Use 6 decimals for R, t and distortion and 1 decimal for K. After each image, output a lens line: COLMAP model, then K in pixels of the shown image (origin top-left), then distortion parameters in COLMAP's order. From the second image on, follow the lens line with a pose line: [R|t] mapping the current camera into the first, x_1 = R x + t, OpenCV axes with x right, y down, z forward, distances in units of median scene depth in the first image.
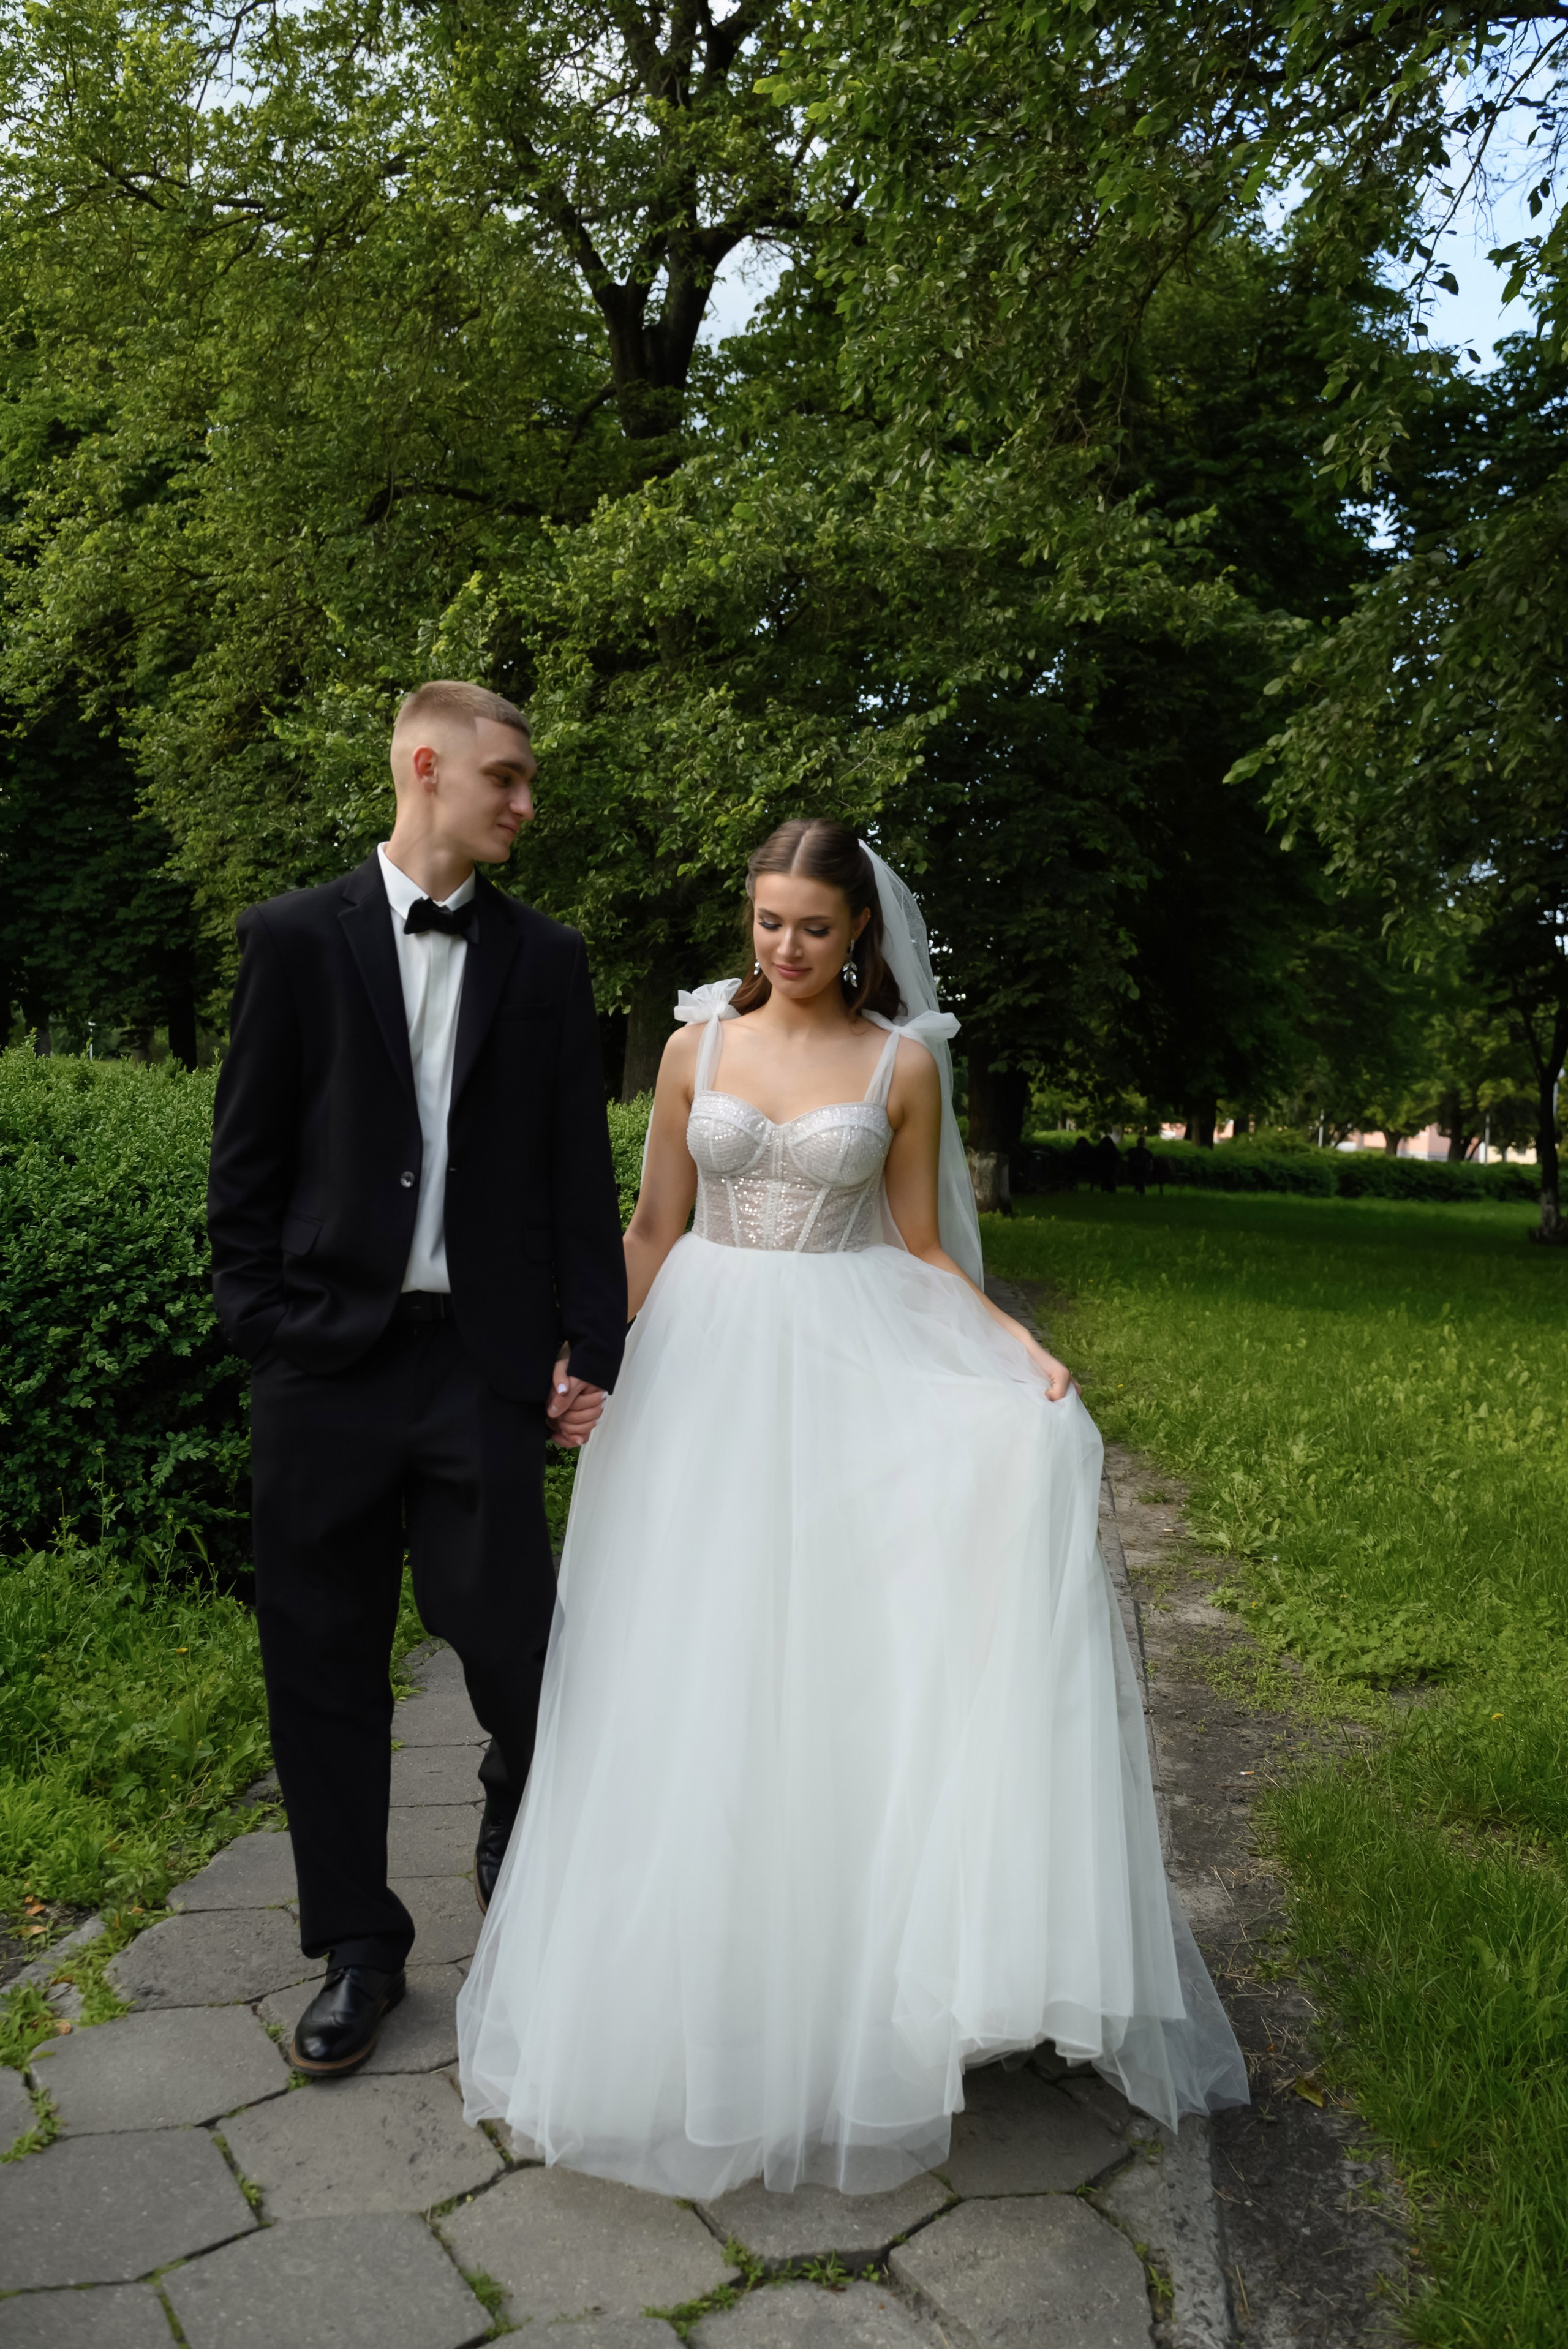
lens RADIAL K [[1894.7, 0, 841.0], [0, 1894.7, 1116.8], [0, 0, 1]] dist [-0.014929, 0.036602]
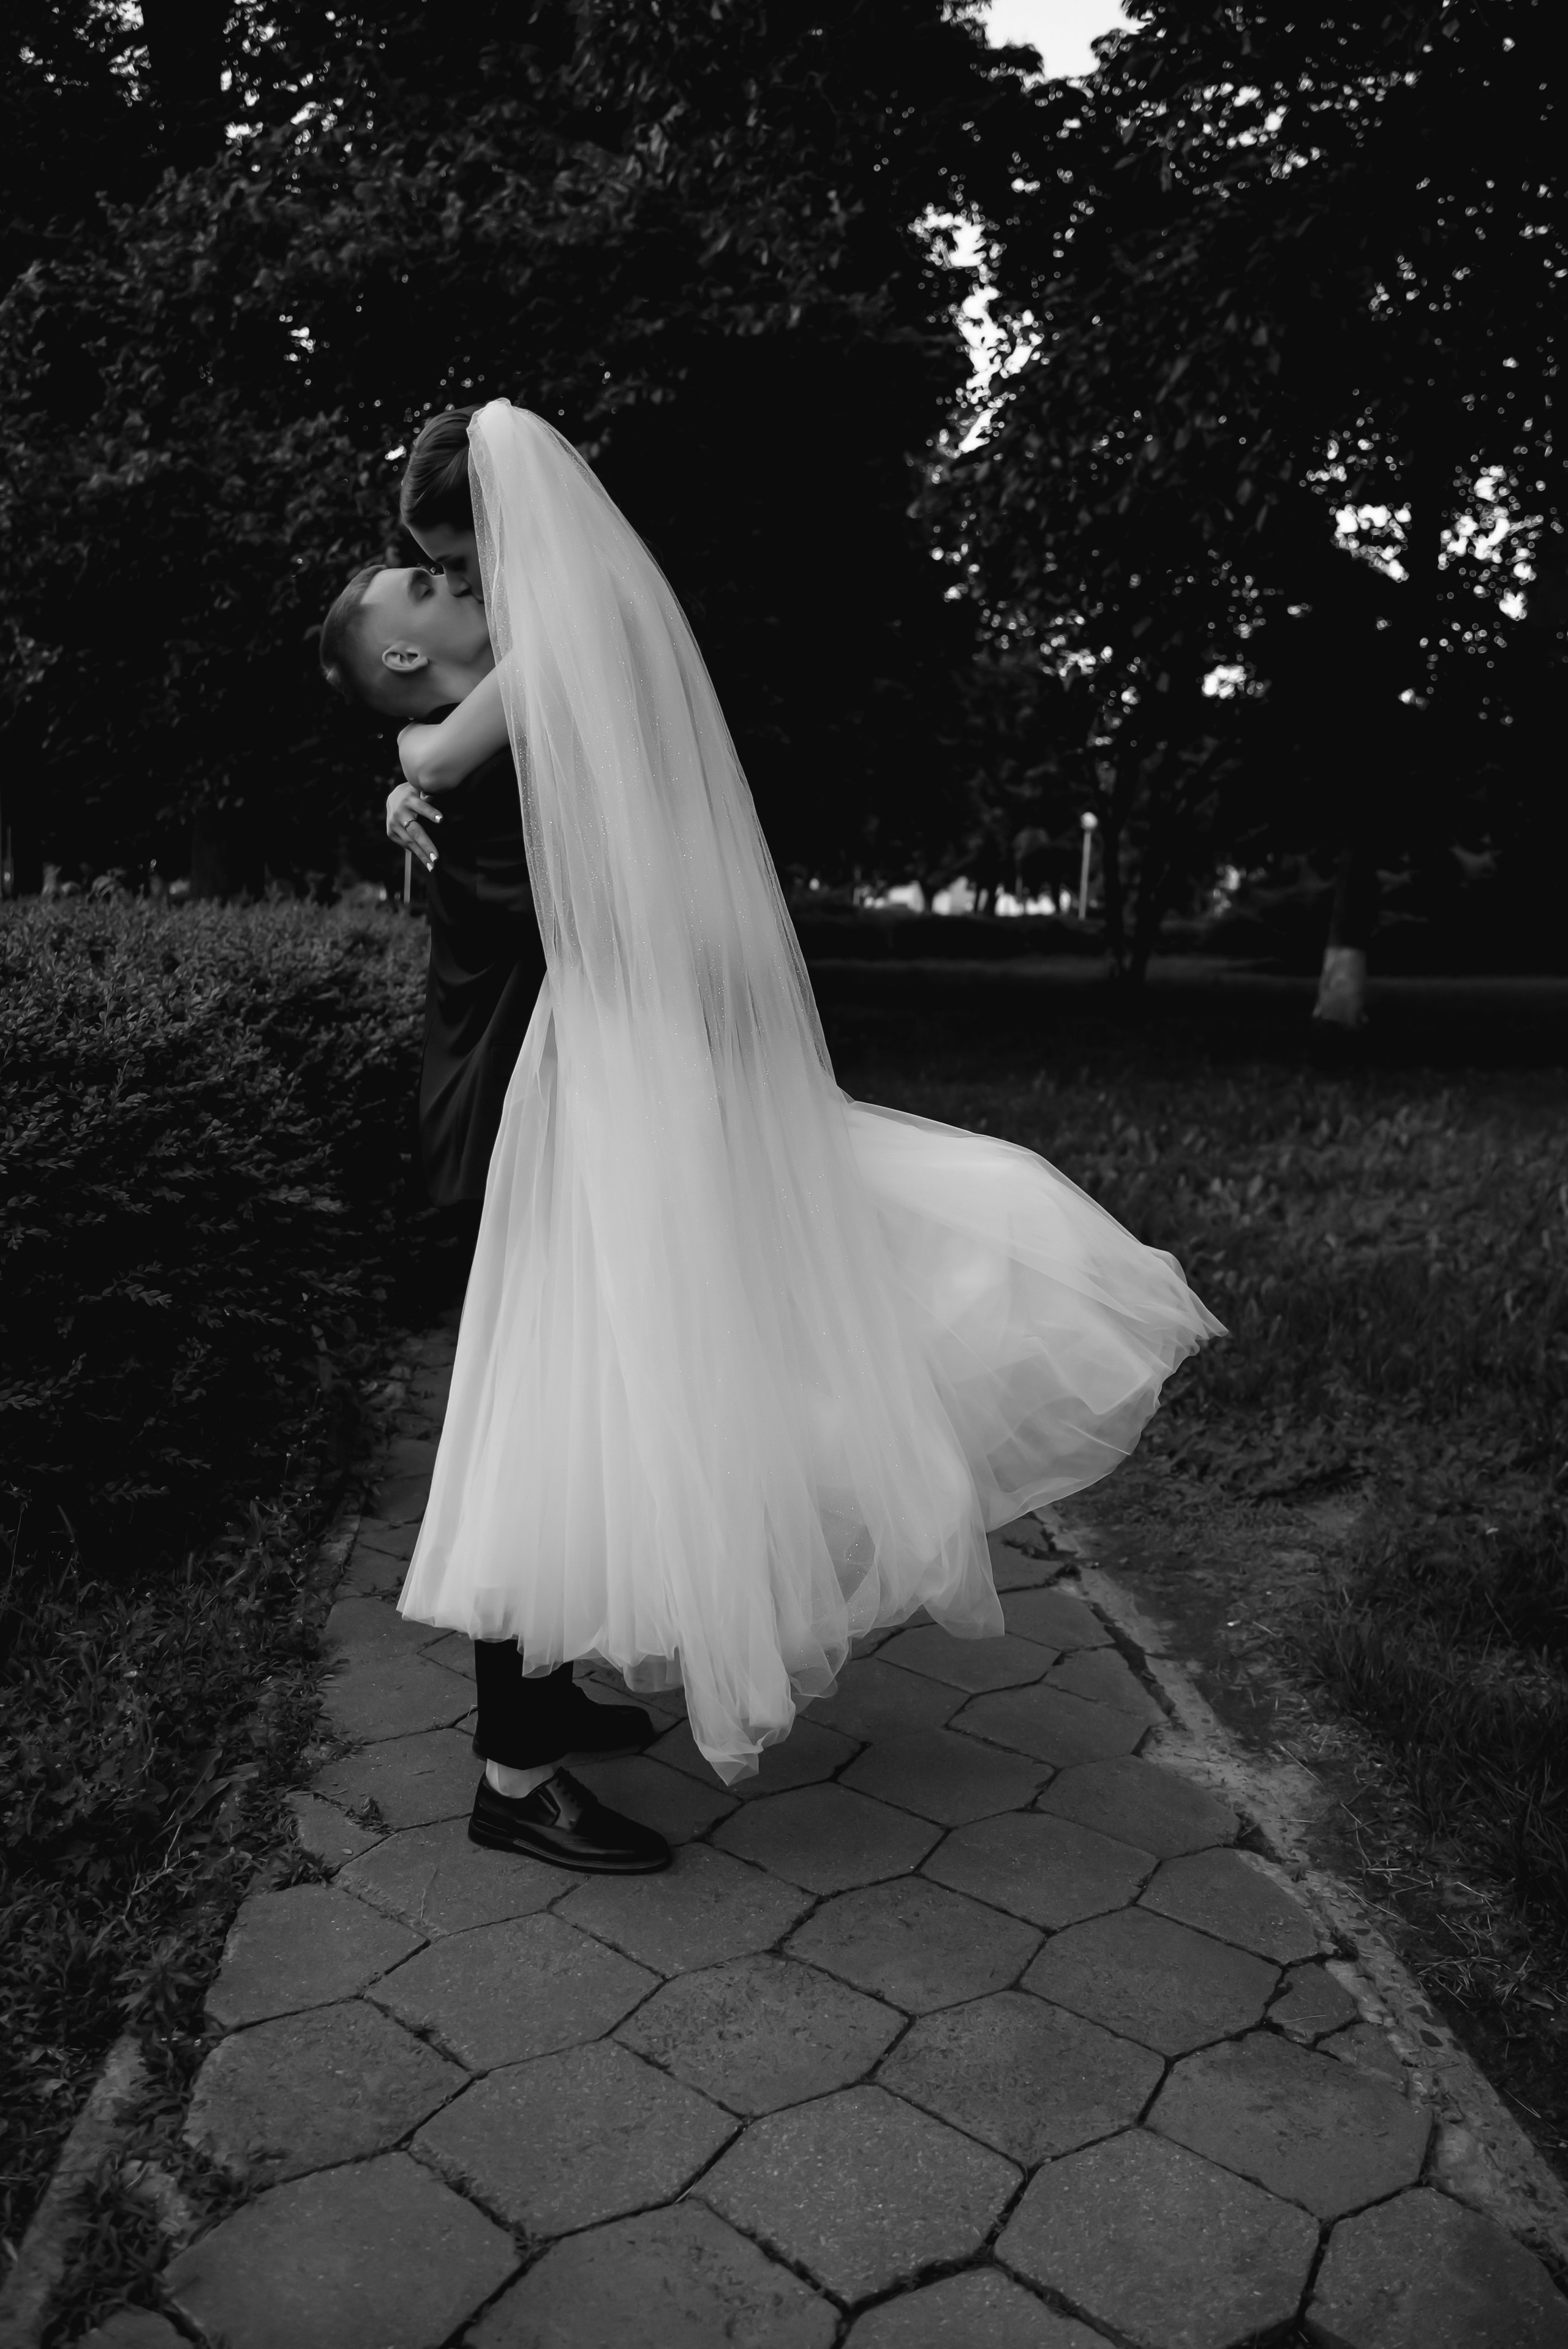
lens RADIAL K [[1970.4, 0, 799.9], [0, 1970.4, 1130.3], [0, 0, 1]] dist [-0.029501, 0.012619]
pose [[0.971336, -0.071585, 0.226678, -0.082731], [0.042679, 0.990602, 0.129949, -0.011167], [-0.233850, -0.116549, 0.965262, 0.064089]]
